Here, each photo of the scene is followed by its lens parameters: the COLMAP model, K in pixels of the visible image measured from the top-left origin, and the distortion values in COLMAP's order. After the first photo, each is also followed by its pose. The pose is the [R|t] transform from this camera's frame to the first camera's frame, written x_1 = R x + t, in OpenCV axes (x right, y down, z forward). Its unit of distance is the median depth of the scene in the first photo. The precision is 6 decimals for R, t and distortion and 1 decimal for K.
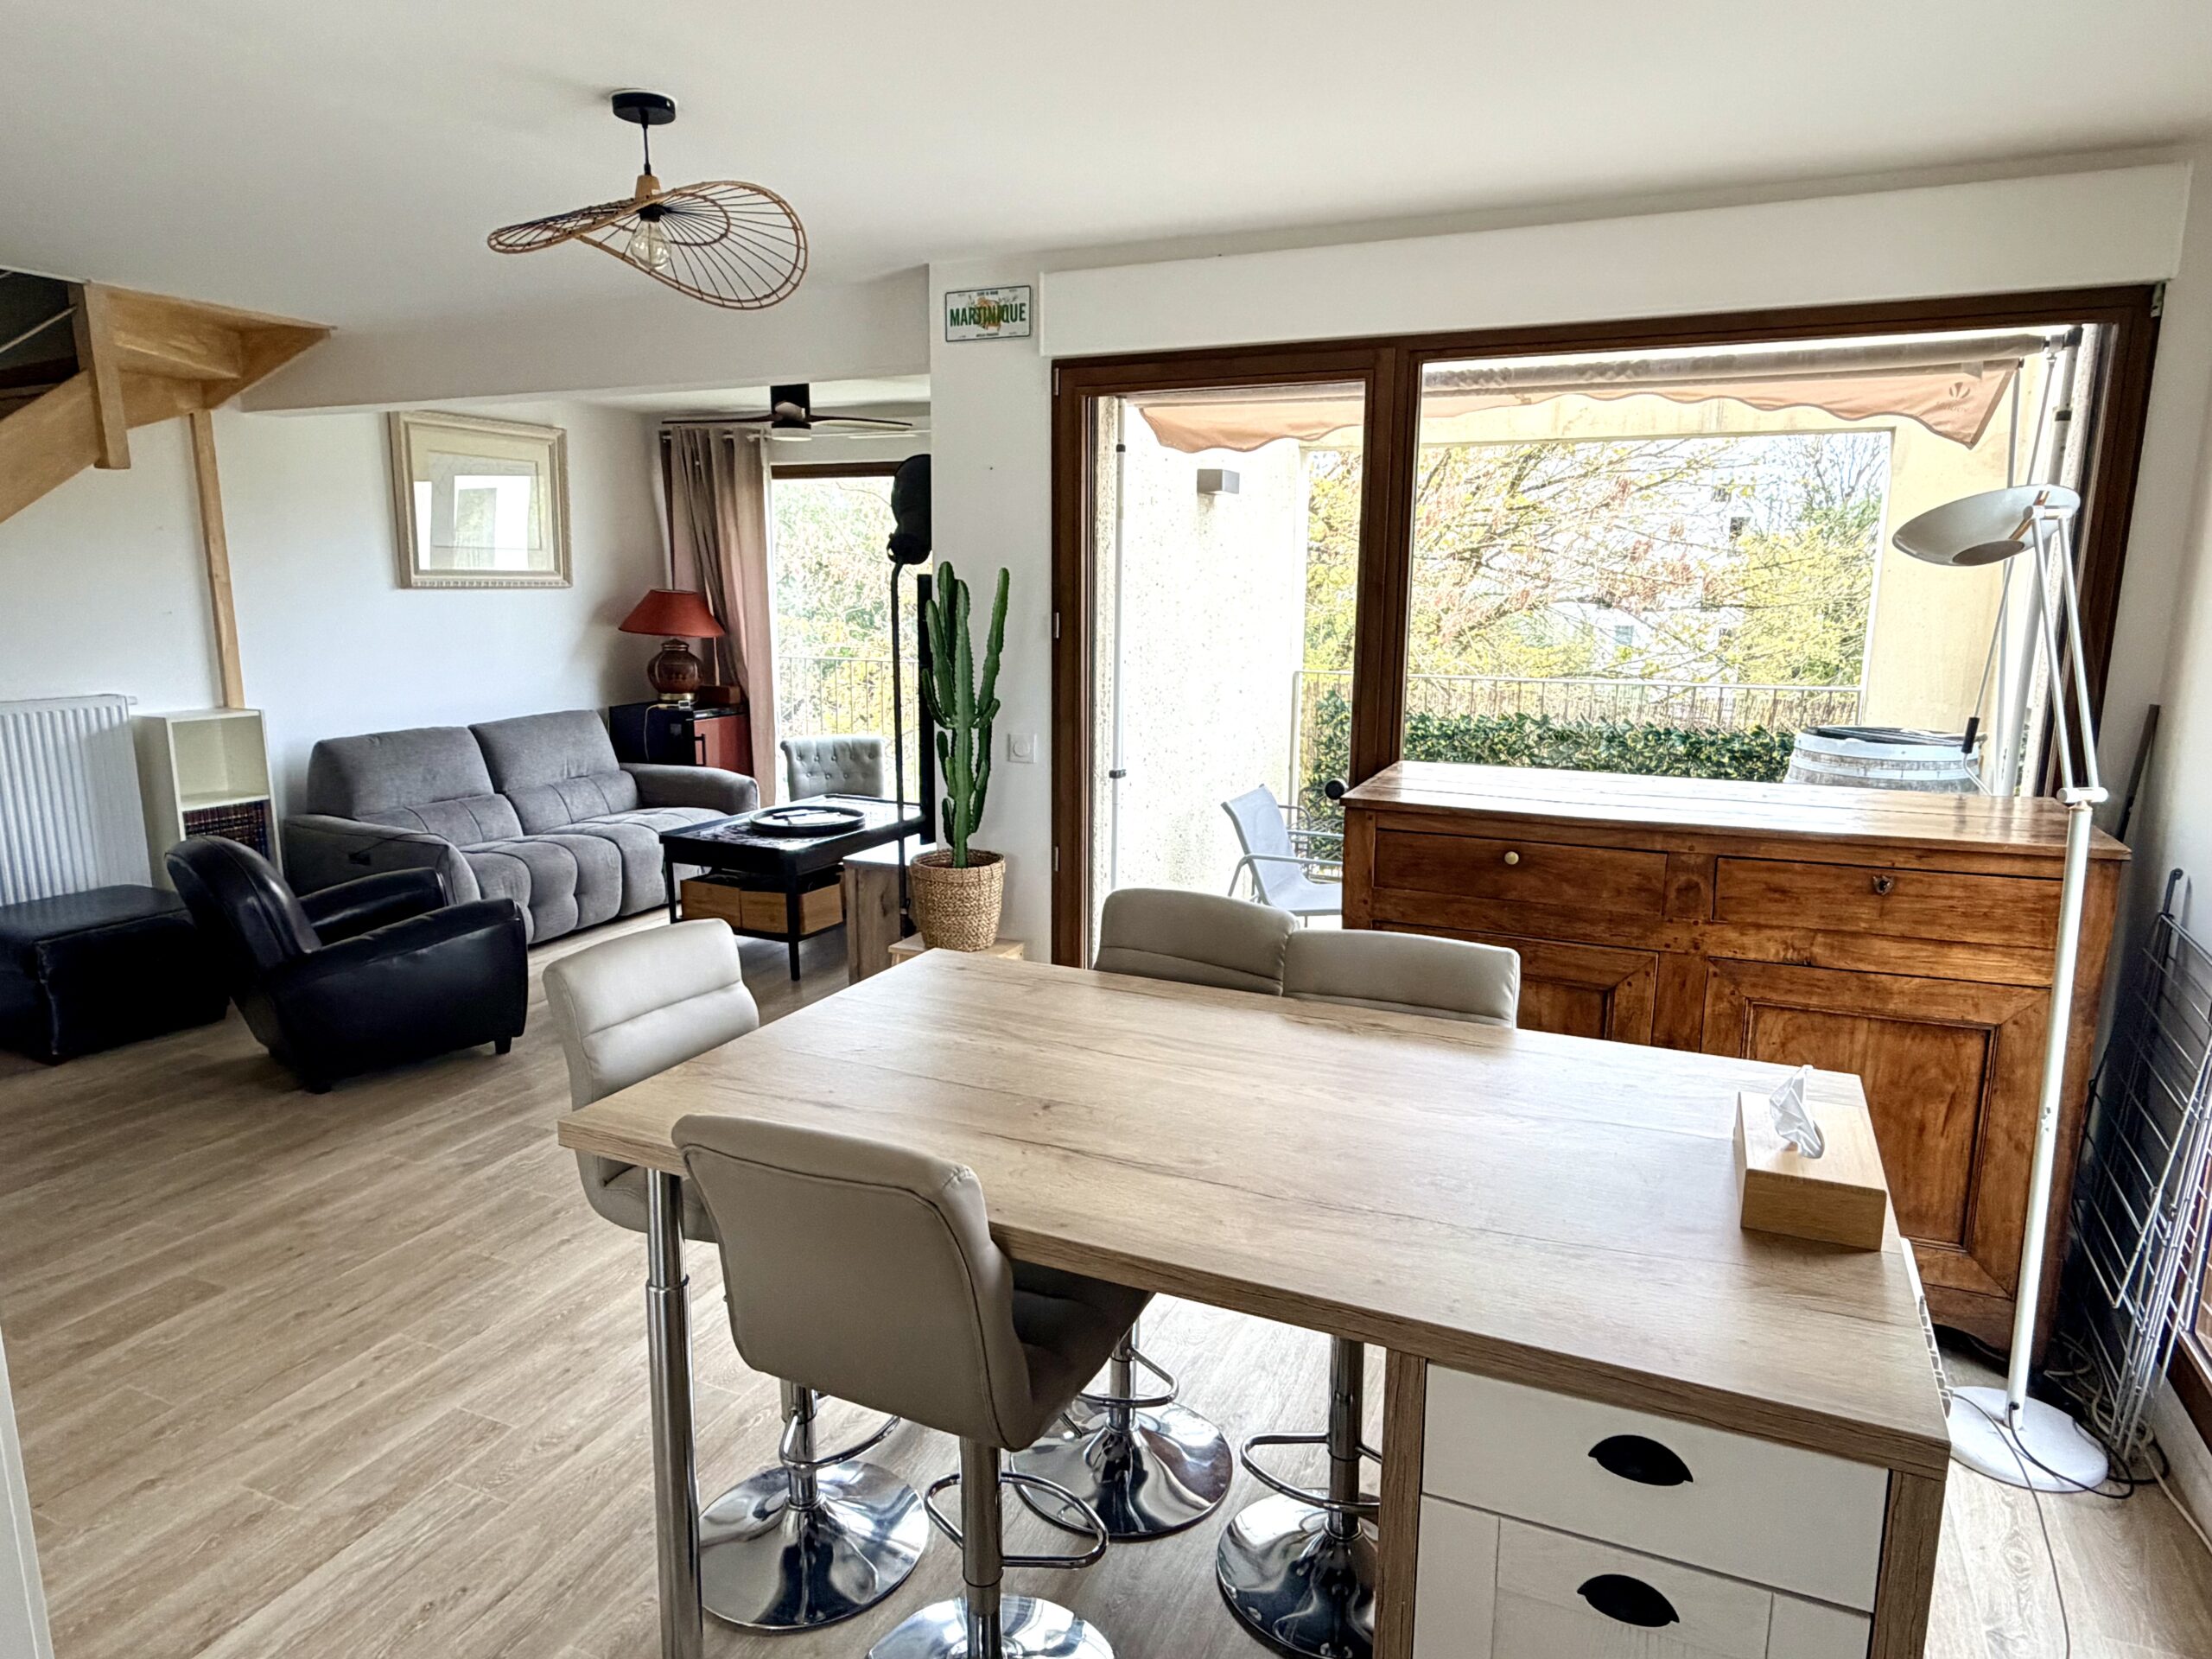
lens RADIAL K [[1348.9, 0, 1090.6], [0, 1348.9, 834.0], [0, 0, 1]] dist [0.006415, 0.000522]
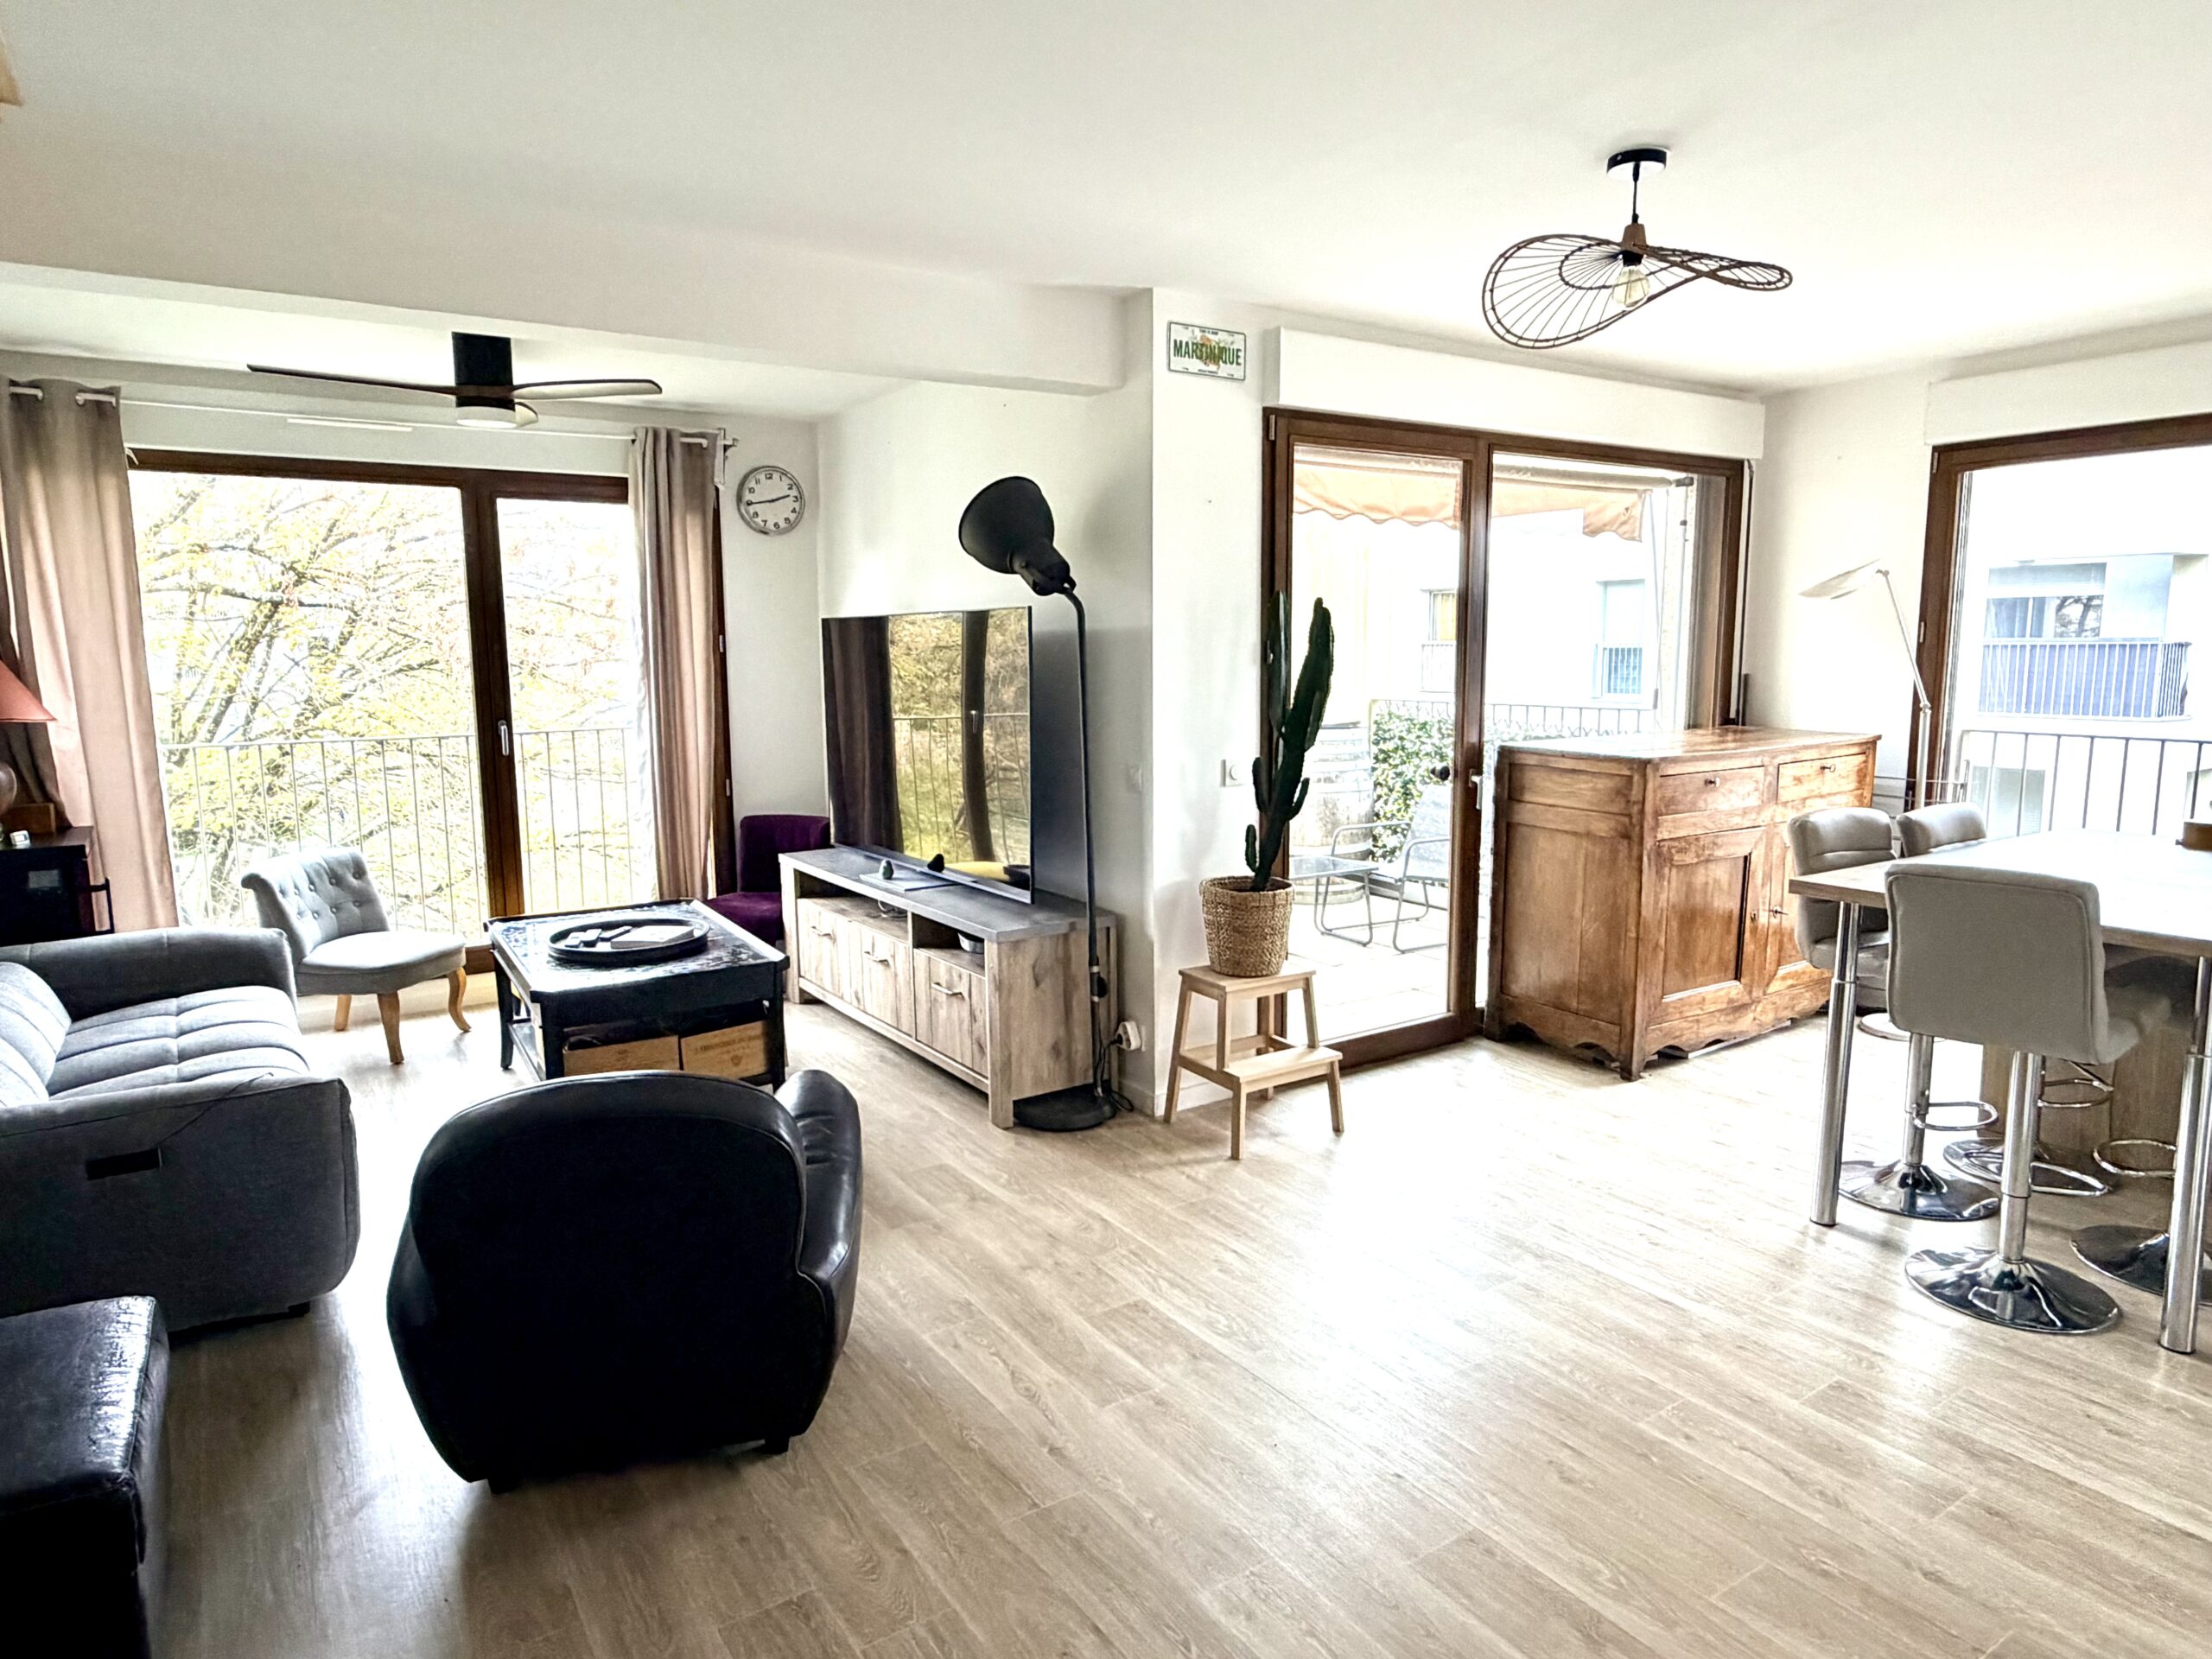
lens RADIAL K [[1348.9, 0, 1090.6], [0, 1348.9, 834.0], [0, 0, 1]] dist [0.006415, 0.000522]
pose [[0.530965, -0.132480, 0.836974, -0.724296], [0.169622, 0.984330, 0.048198, -0.063354], [-0.830244, 0.116378, 0.545116, 0.393745]]
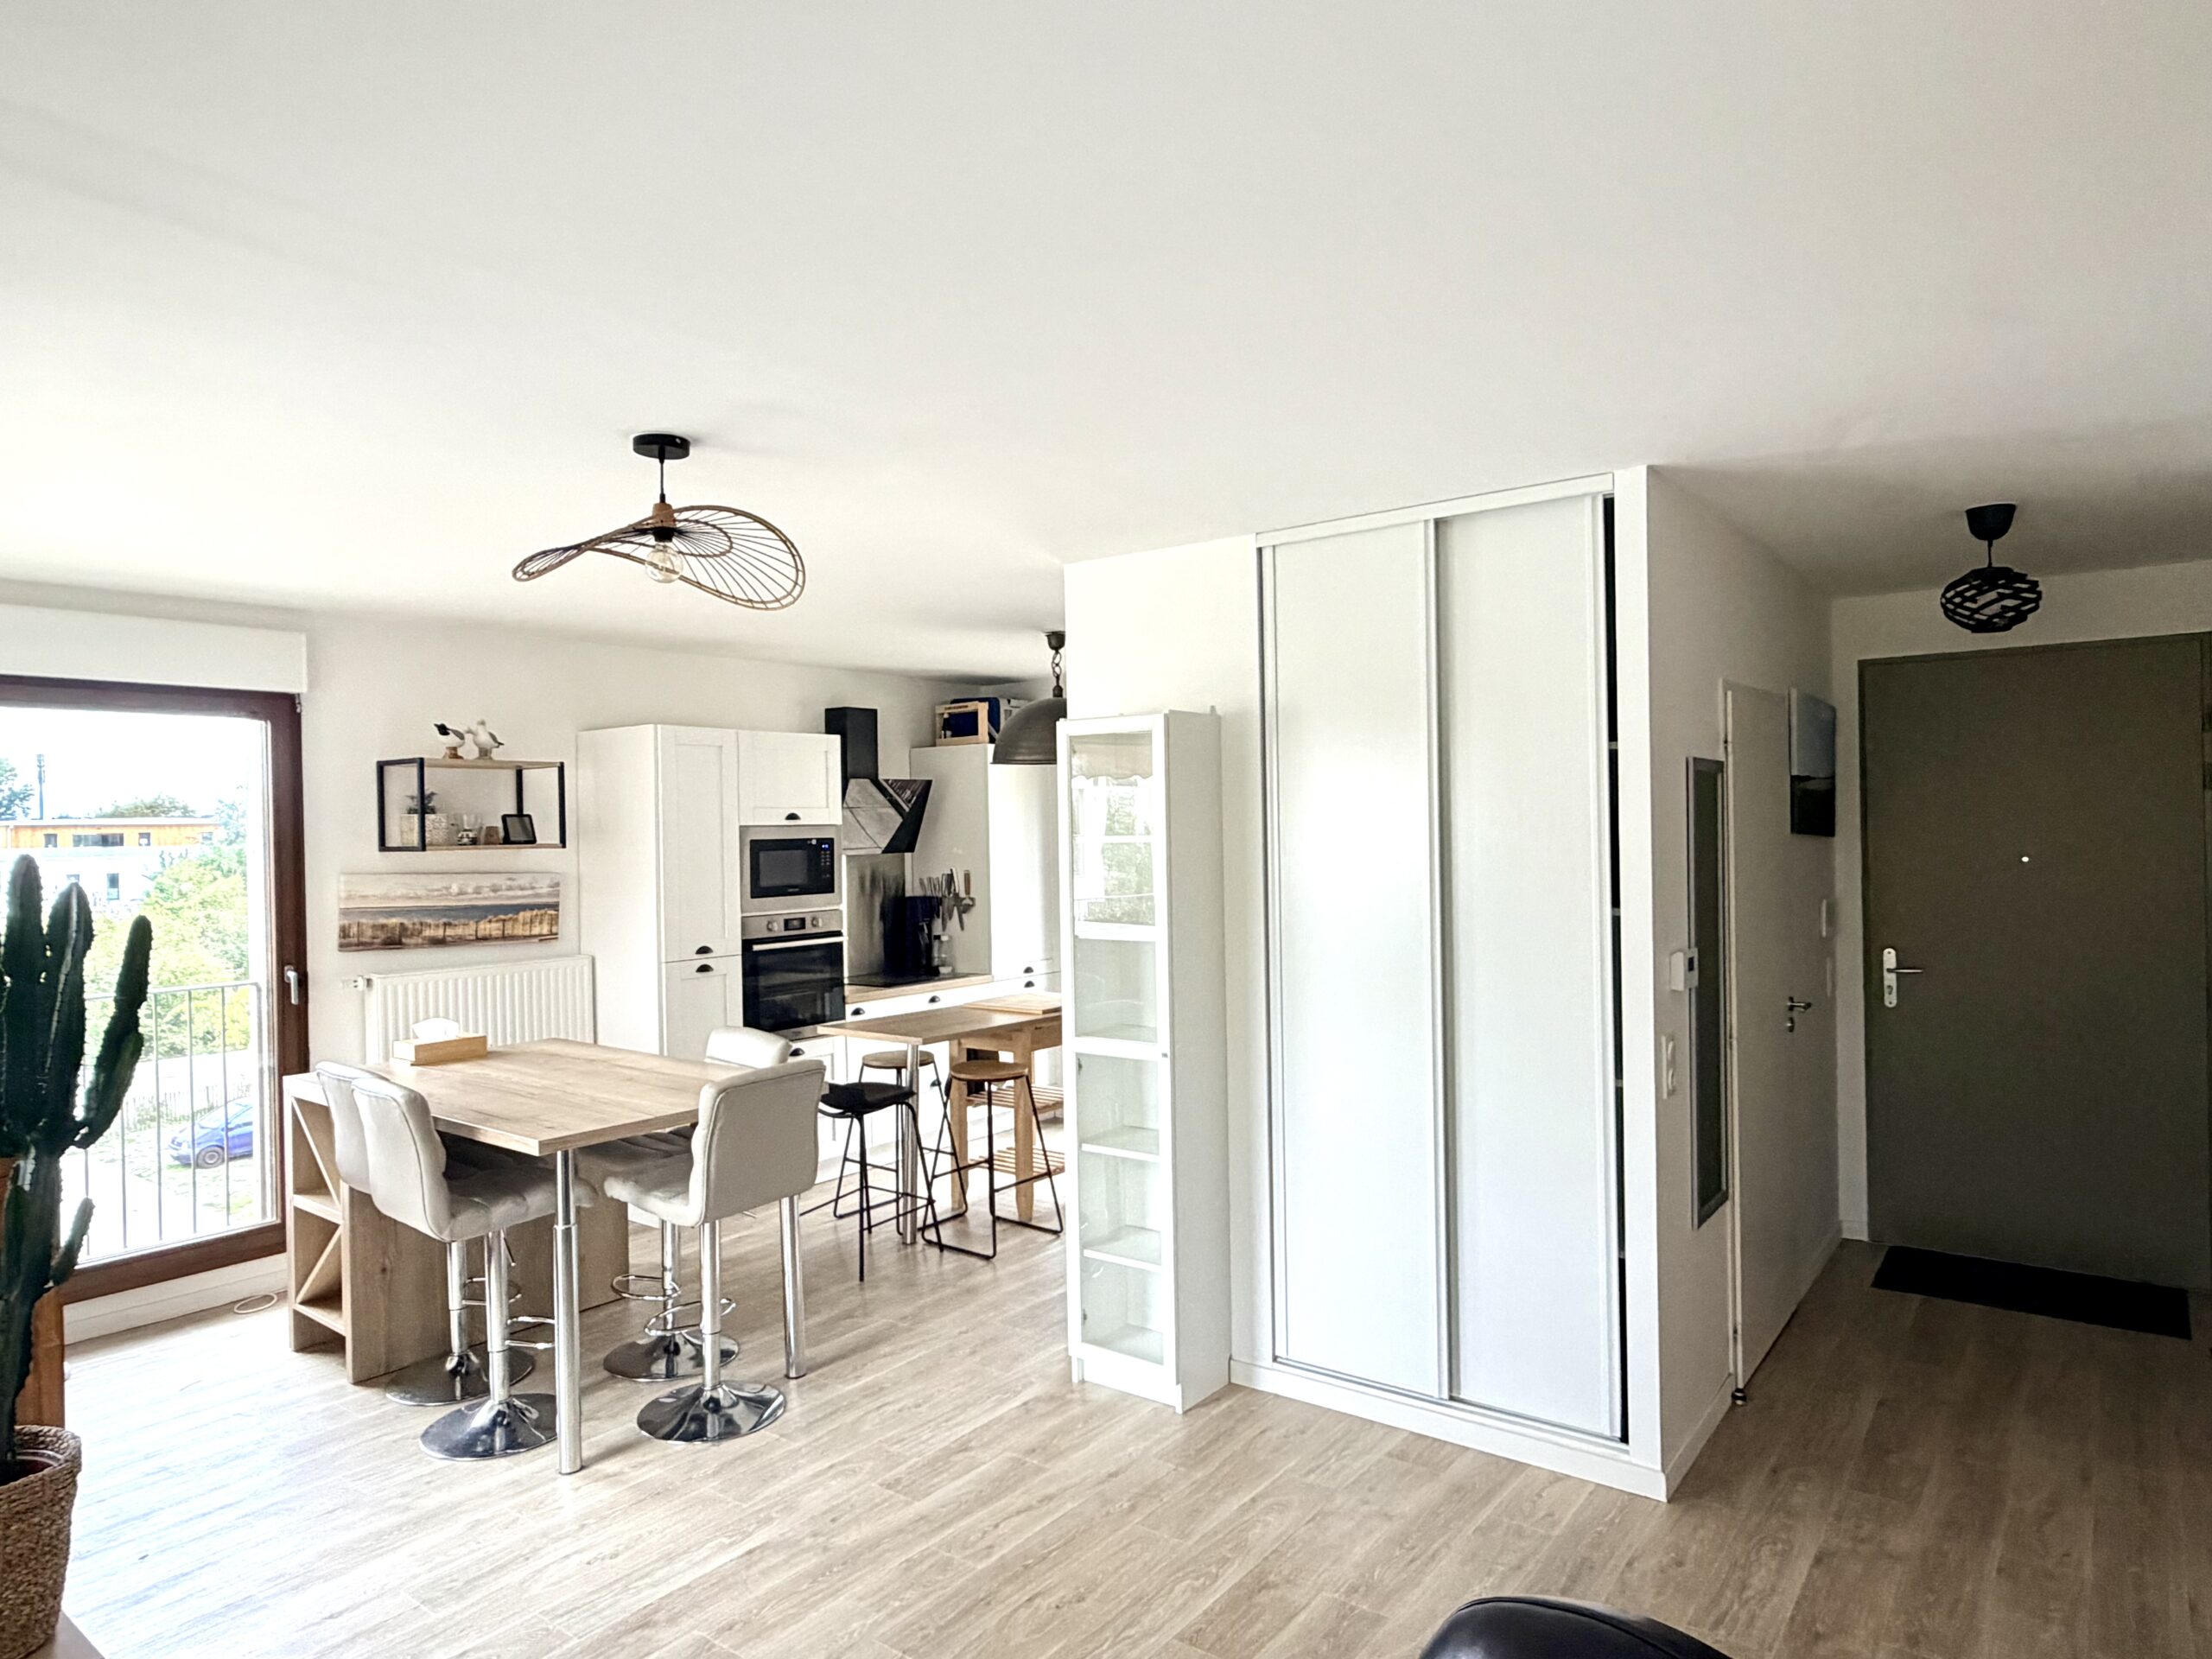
lens RADIAL K [[1348.9, 0, 1090.6], [0, 1348.9, 834.0], [0, 0, 1]] dist [0.006415, 0.000522]
pose [[-0.973595, 0.011951, 0.227969, -0.431891], [0.055790, 0.980804, 0.186846, -0.193688], [-0.221360, 0.194630, -0.955573, 0.960284]]
